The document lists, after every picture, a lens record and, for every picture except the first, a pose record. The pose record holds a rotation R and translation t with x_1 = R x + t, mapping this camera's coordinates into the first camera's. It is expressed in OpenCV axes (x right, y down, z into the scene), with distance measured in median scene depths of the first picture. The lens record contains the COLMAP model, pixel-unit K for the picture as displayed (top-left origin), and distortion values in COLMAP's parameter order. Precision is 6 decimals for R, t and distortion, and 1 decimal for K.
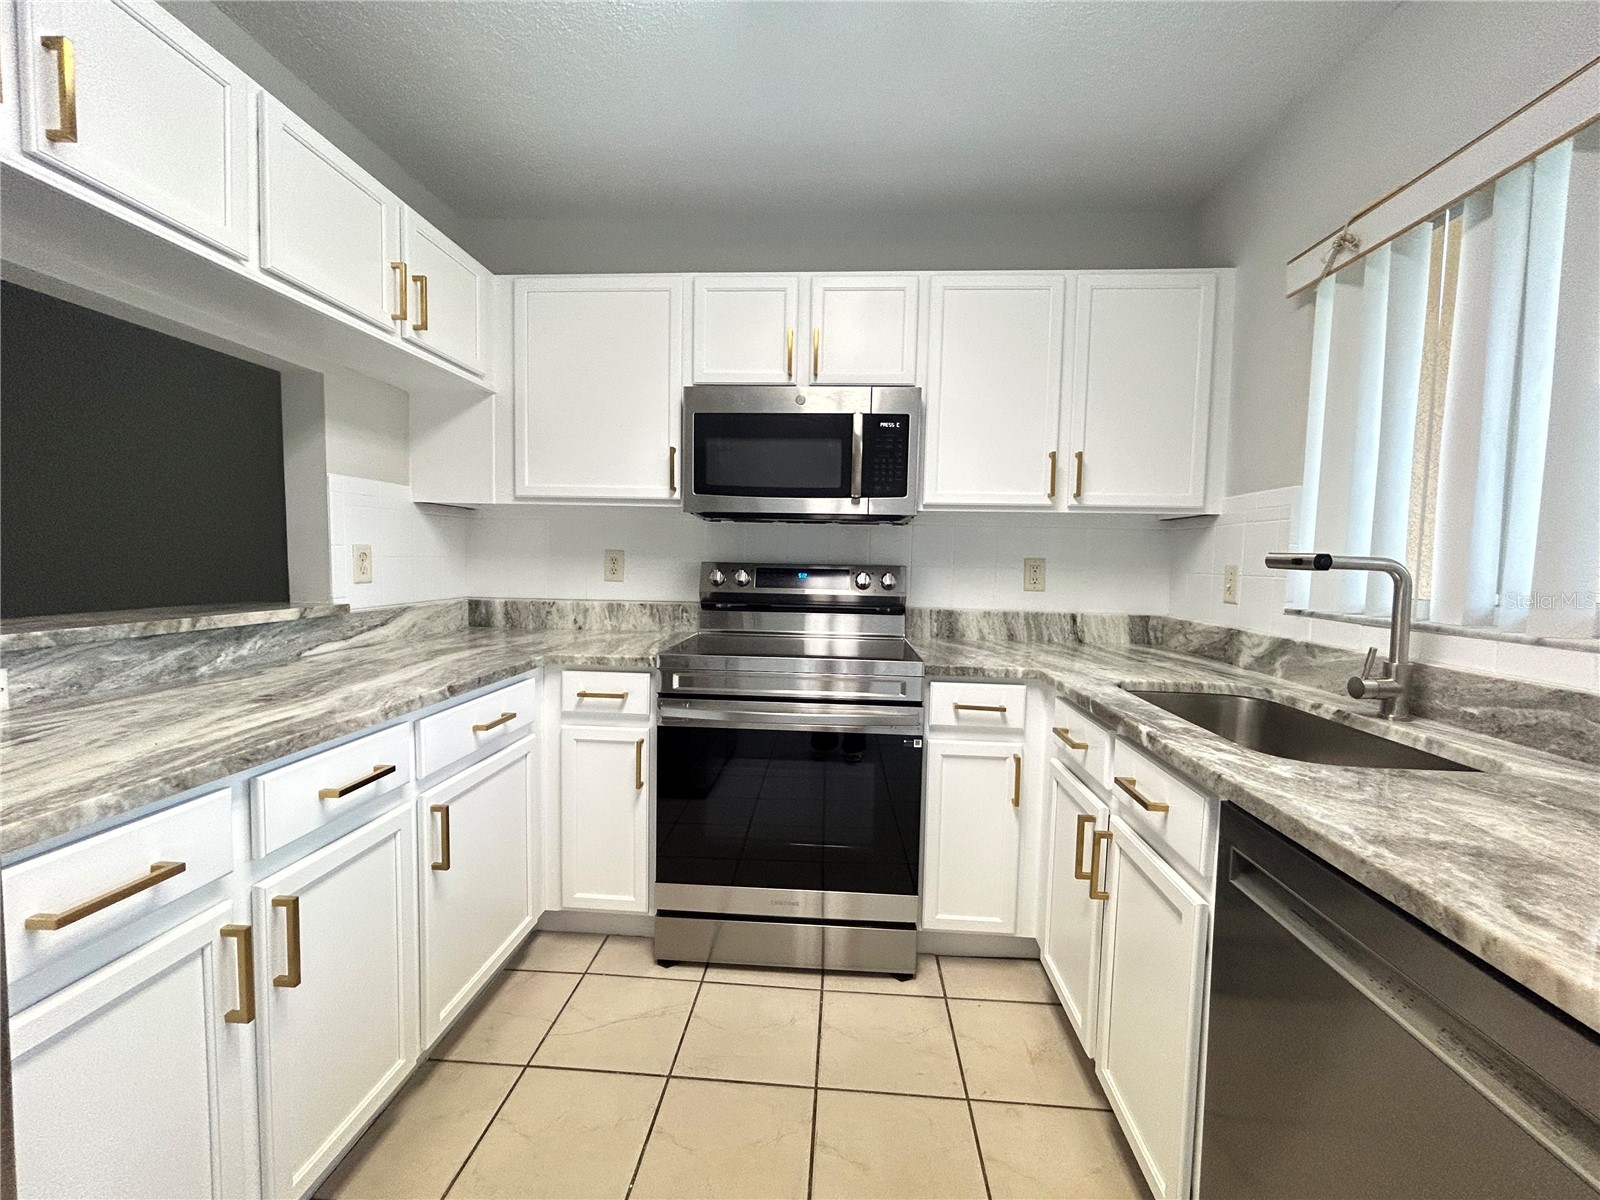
lens RADIAL K [[649.3, 0, 801.9], [0, 649.3, 599.5], [0, 0, 1]] dist [-0.003813, 0.000399]
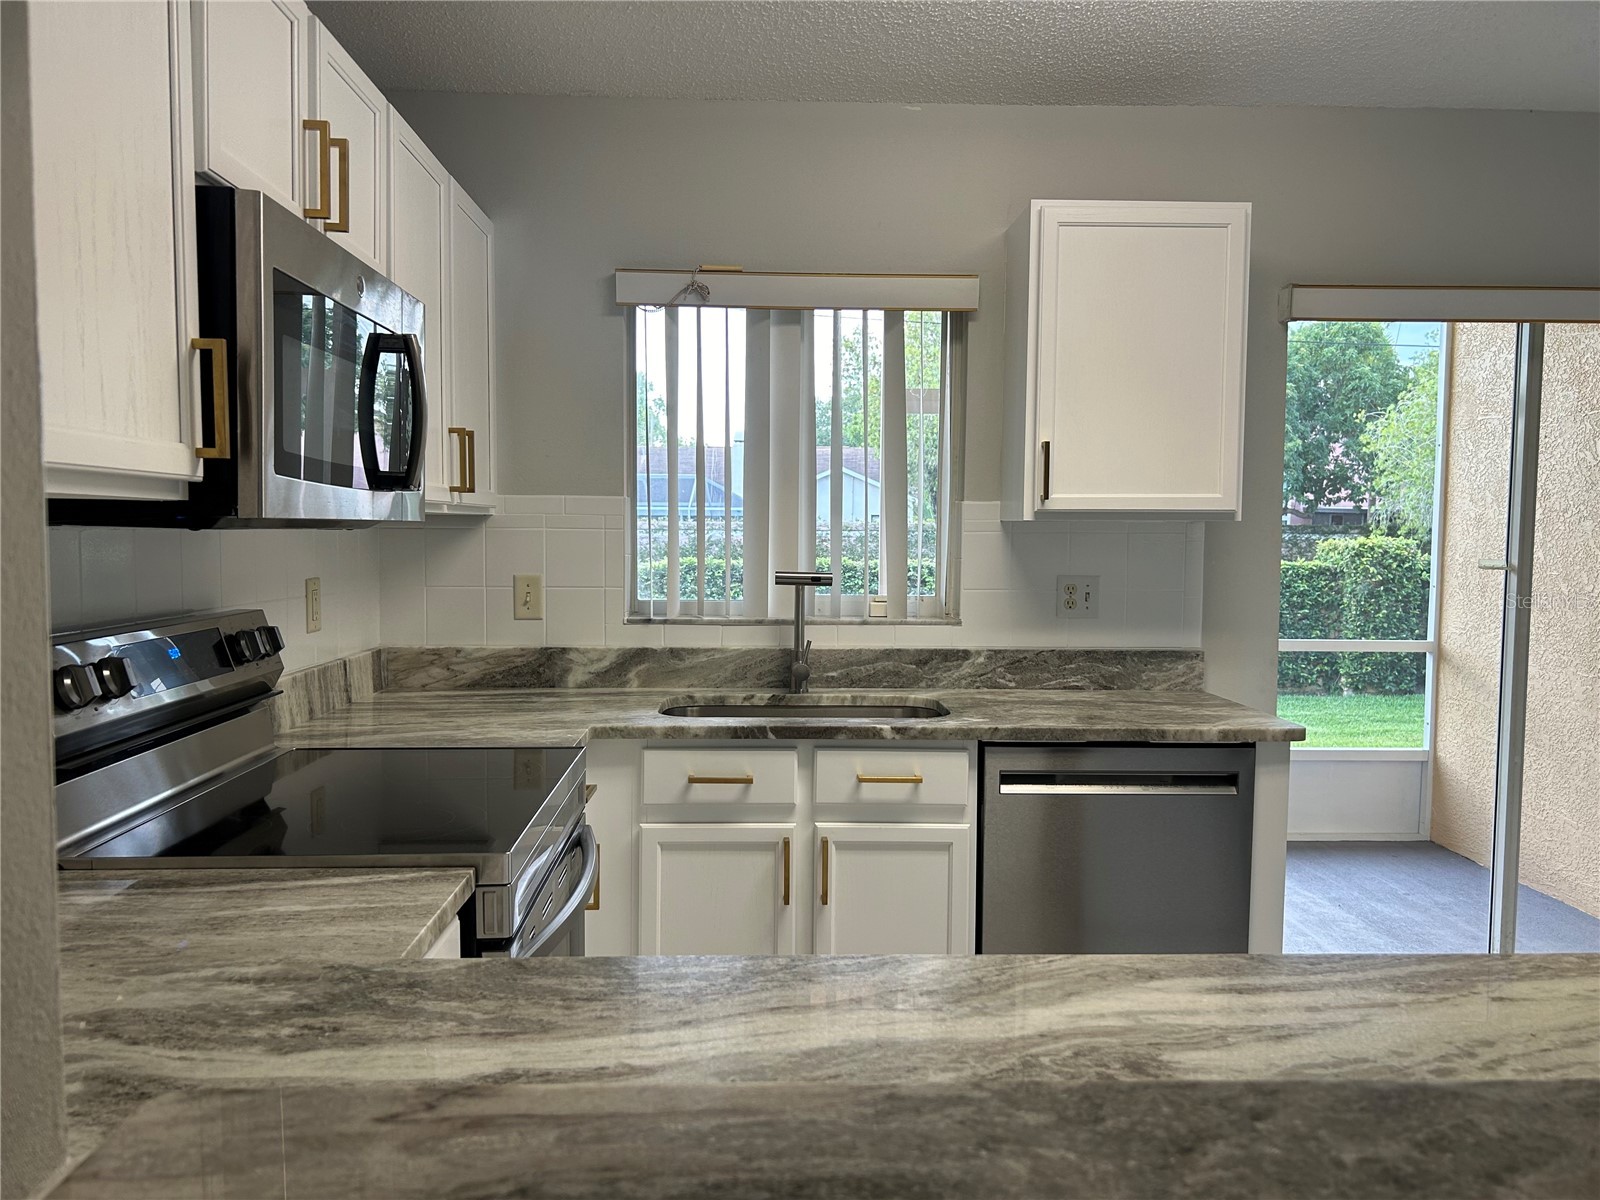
lens RADIAL K [[1198.3, 0, 782.6], [0, 1198.3, 613.6], [0, 0, 1]] dist [0.109099, -0.168483]
pose [[-0.094790, -0.091352, 0.991297, -1.110839], [0.055383, 0.993755, 0.096875, -0.159454], [-0.993956, 0.064083, -0.089139, 0.915814]]
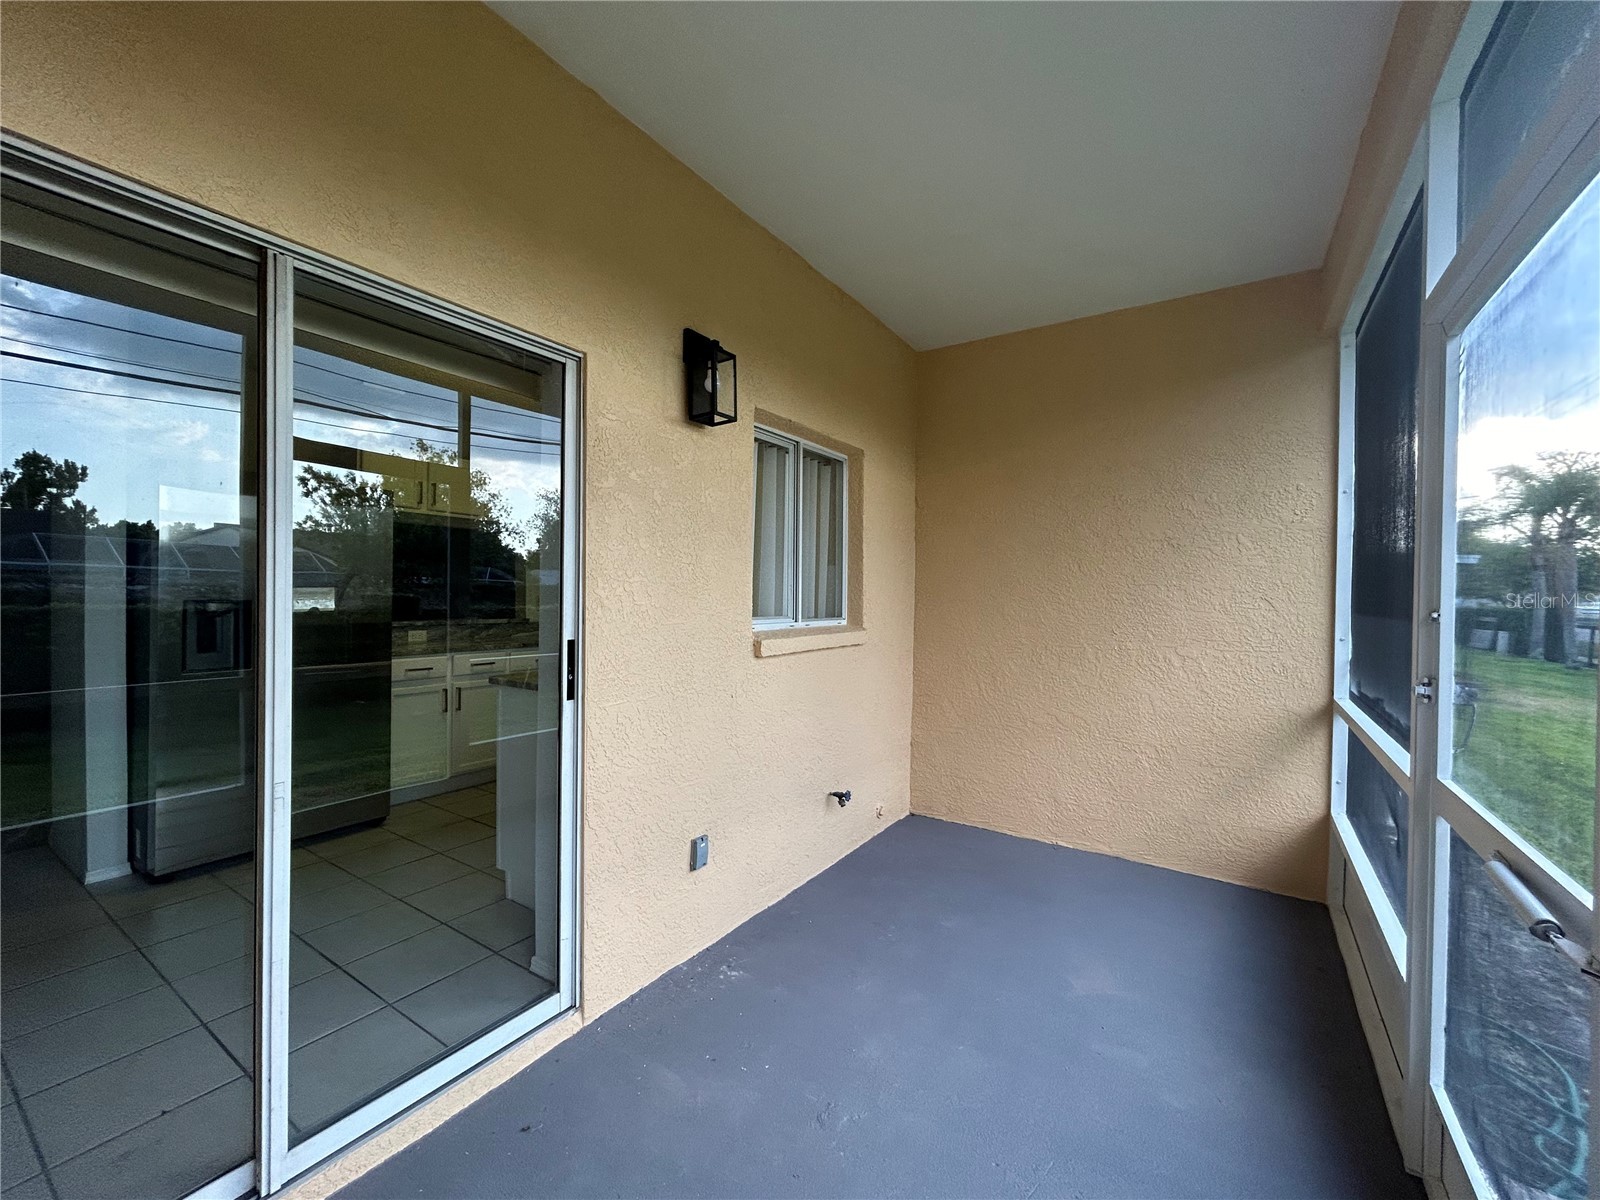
lens RADIAL K [[649.3, 0, 801.9], [0, 649.3, 599.5], [0, 0, 1]] dist [-0.003813, 0.000399]
pose [[0.871102, -0.003863, -0.491087, 1.688783], [-0.026548, 0.998136, -0.054944, 0.050427], [0.490384, 0.060899, 0.869376, -0.821093]]
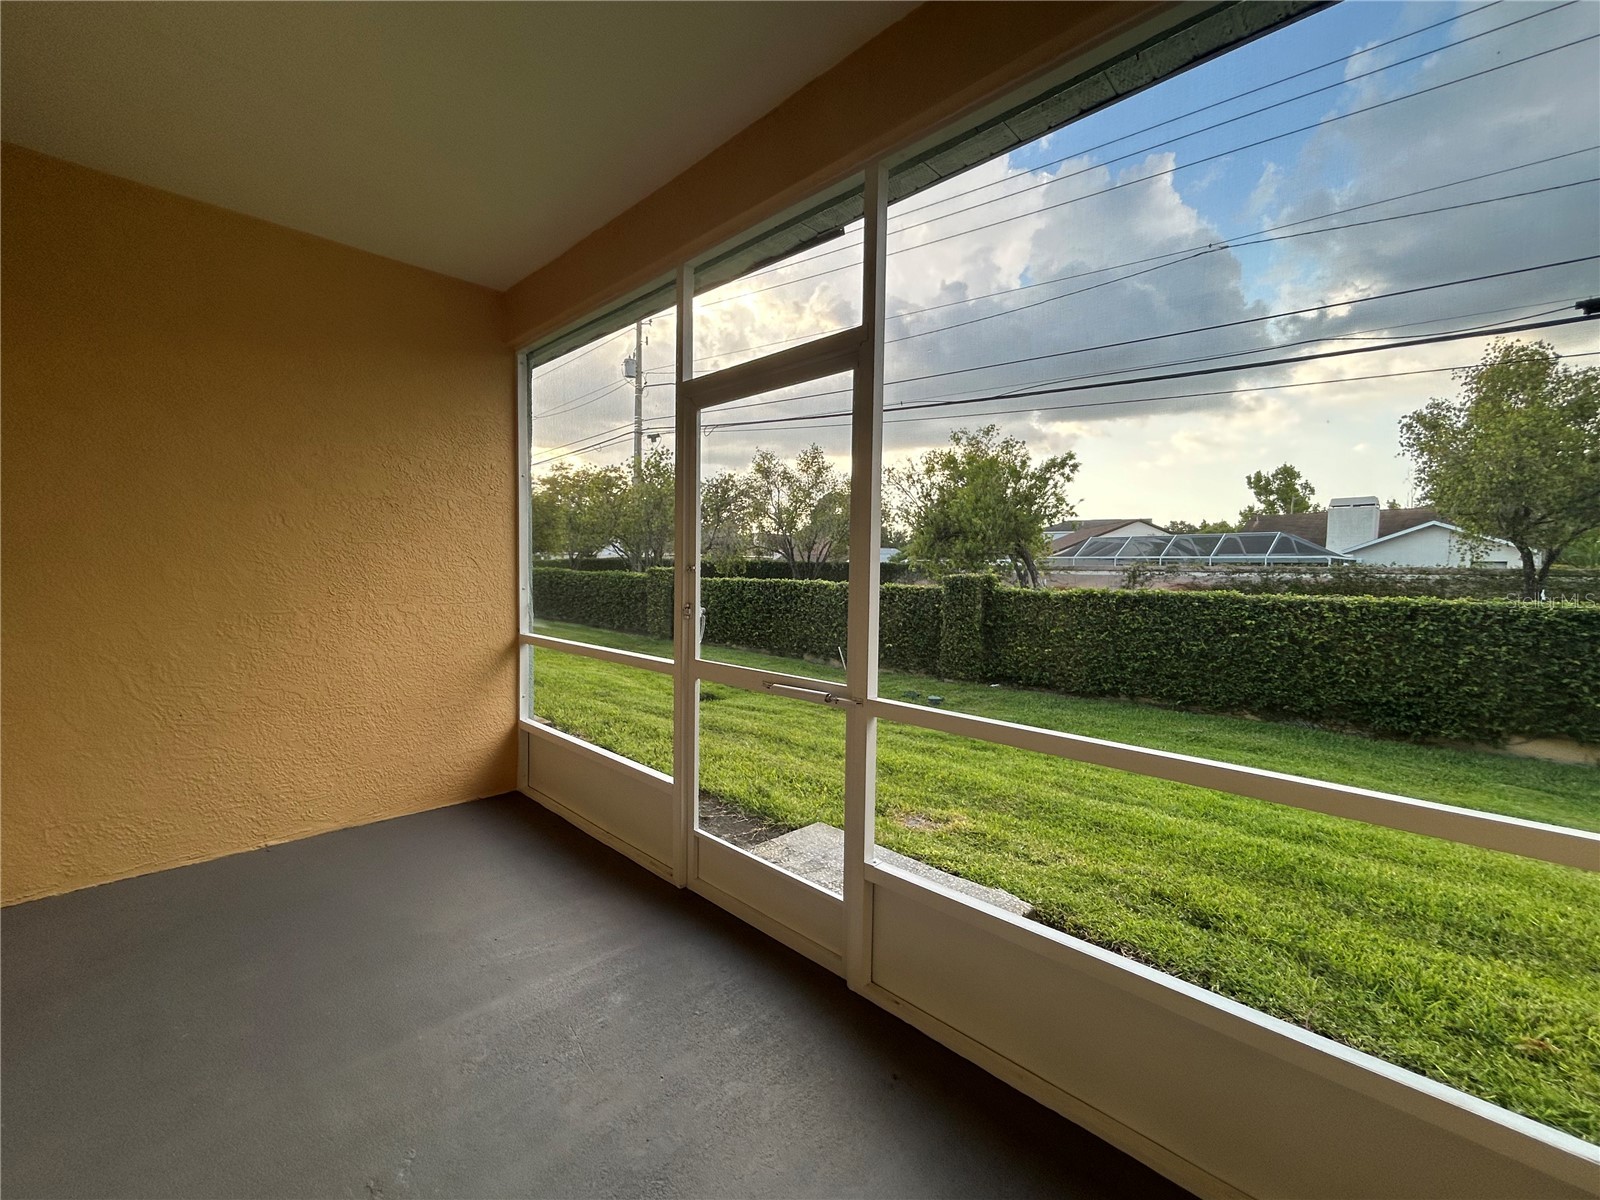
lens RADIAL K [[649.3, 0, 801.9], [0, 649.3, 599.5], [0, 0, 1]] dist [-0.003813, 0.000399]
pose [[0.644423, -0.049221, 0.763084, 1.029328], [0.048407, 0.998551, 0.023529, 0.054937], [-0.763136, 0.021776, 0.645871, -0.830991]]
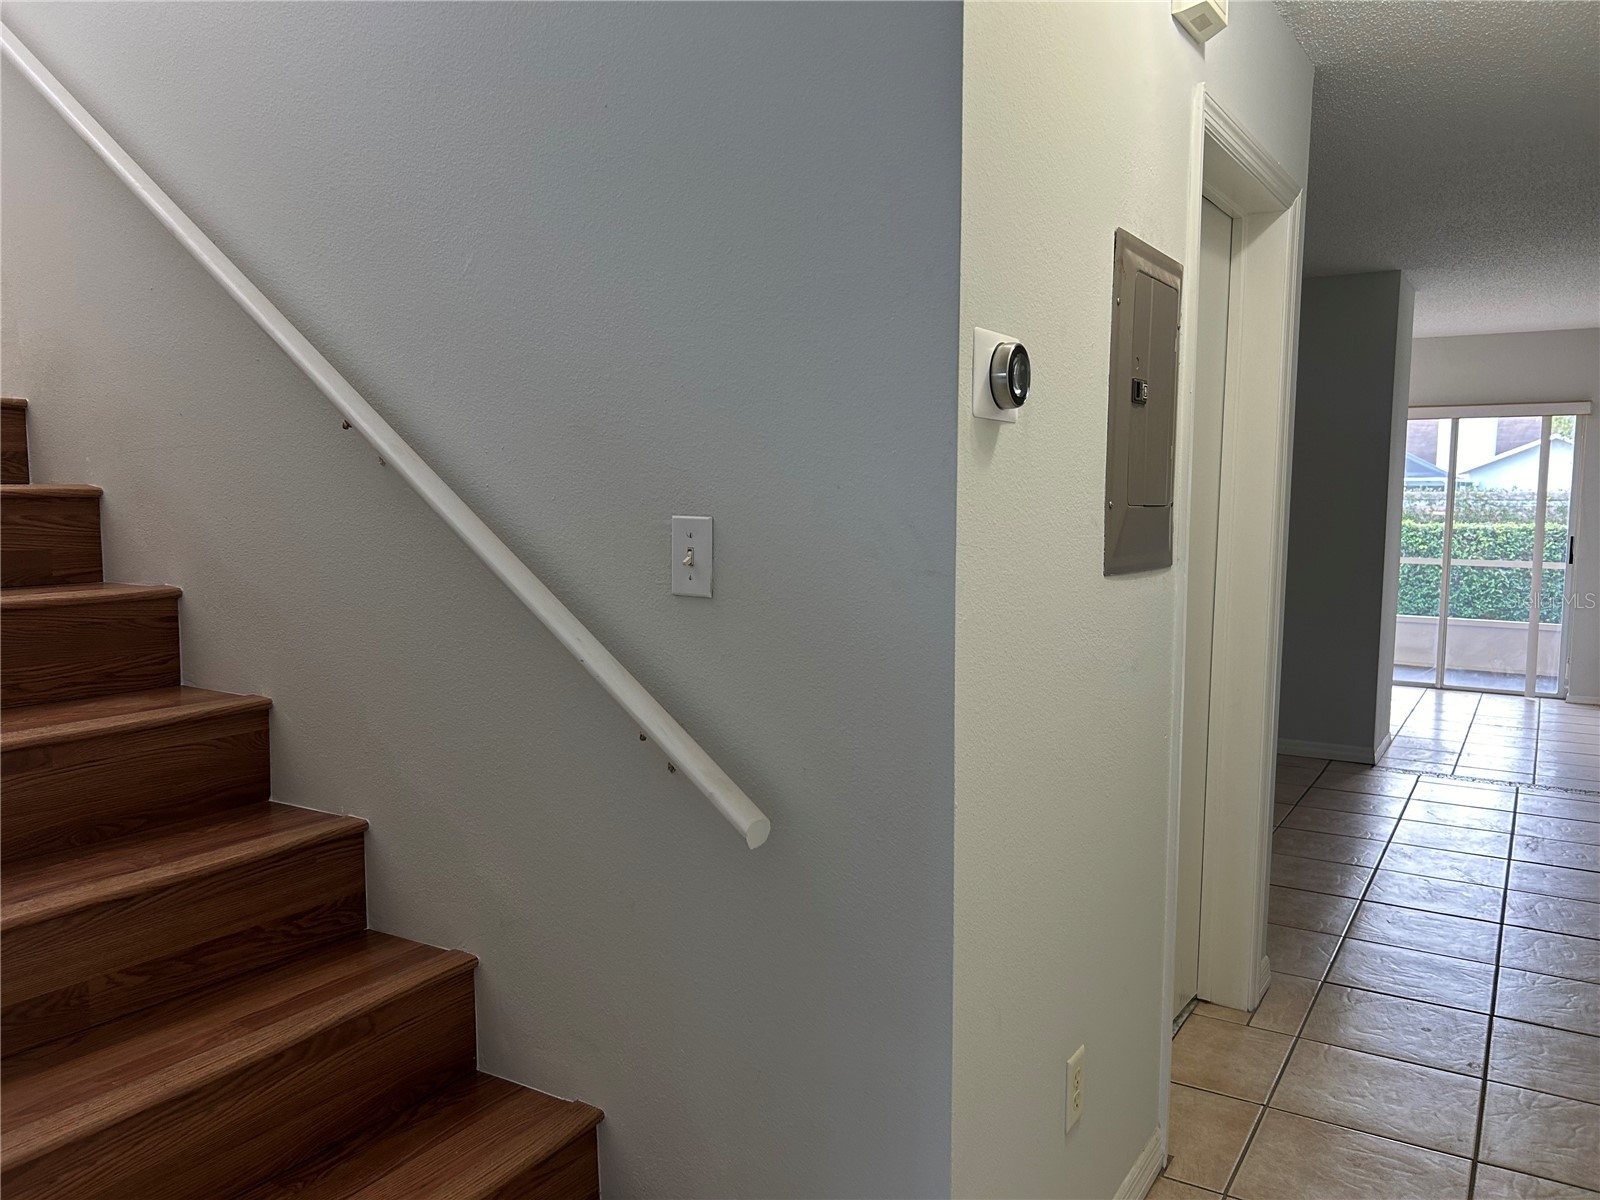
lens RADIAL K [[1198.3, 0, 782.6], [0, 1198.3, 613.6], [0, 0, 1]] dist [0.109099, -0.168483]
pose [[0.470925, -0.103660, 0.876062, -4.791050], [0.059969, 0.994537, 0.085442, -0.156038], [-0.880133, 0.012300, 0.474568, -0.408587]]
